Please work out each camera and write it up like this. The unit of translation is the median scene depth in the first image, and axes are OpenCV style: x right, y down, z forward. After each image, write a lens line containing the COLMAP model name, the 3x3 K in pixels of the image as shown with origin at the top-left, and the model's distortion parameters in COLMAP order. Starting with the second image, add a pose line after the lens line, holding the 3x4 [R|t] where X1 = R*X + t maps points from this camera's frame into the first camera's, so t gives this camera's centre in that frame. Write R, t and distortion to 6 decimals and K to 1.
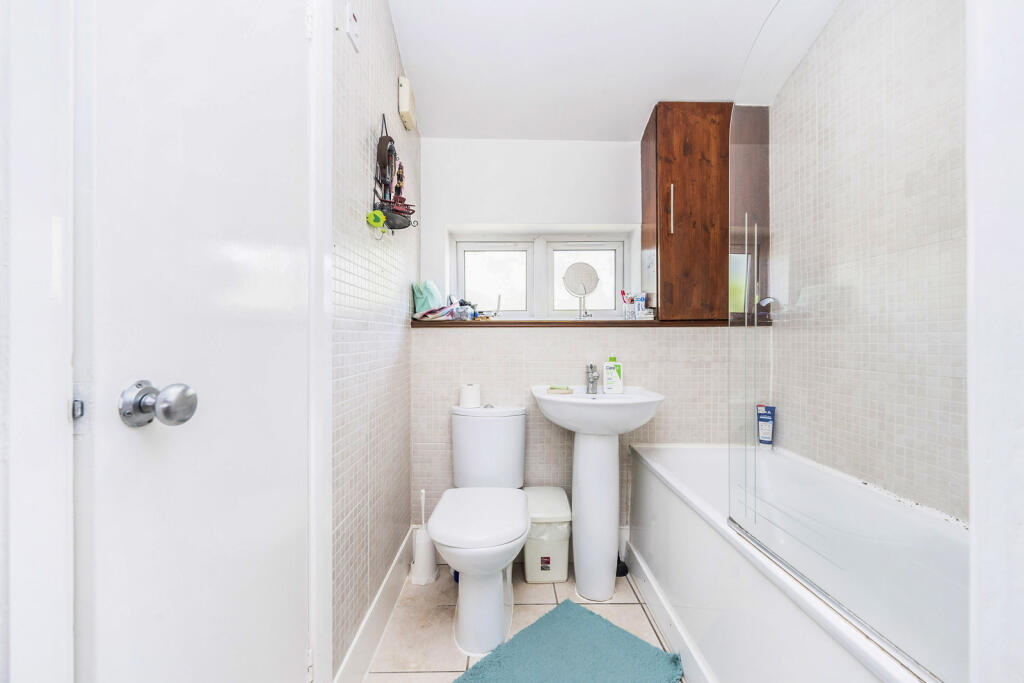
lens RADIAL K [[414.3, 0, 515.4], [0, 414.3, 339.6], [0, 0, 1]] dist [-0.001071, -0.001199]
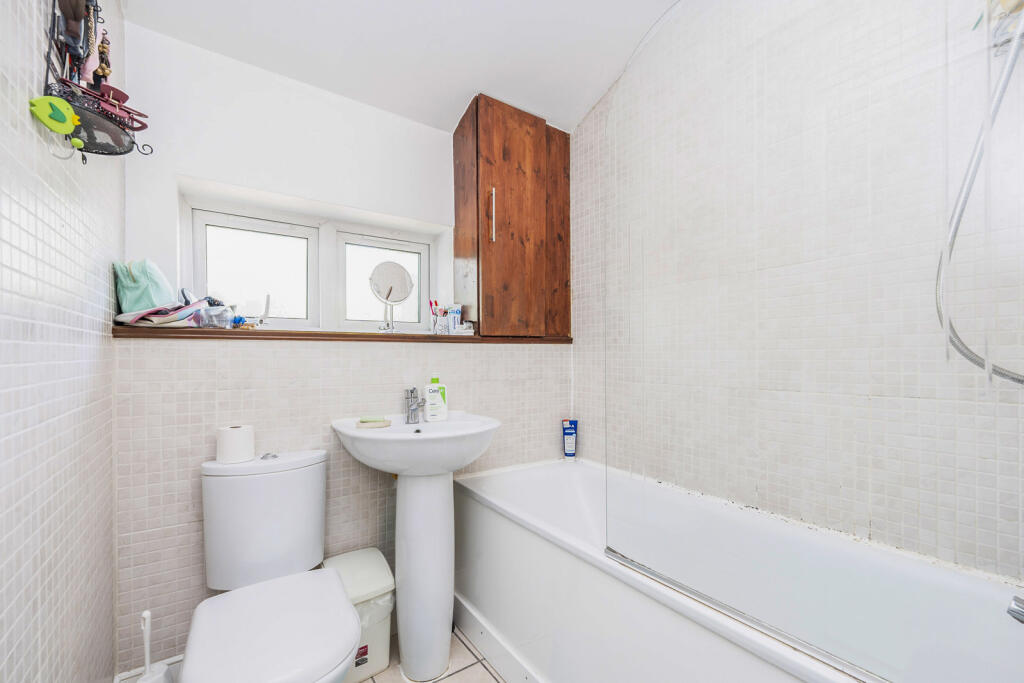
lens RADIAL K [[414.3, 0, 489.5], [0, 414.3, 358.5], [0, 0, 1]] dist [-0.001071, -0.001199]
pose [[0.832255, -0.005216, 0.554368, -0.140525], [0.001487, 0.999973, 0.007176, -0.003287], [-0.554390, -0.005149, 0.832241, 0.237251]]
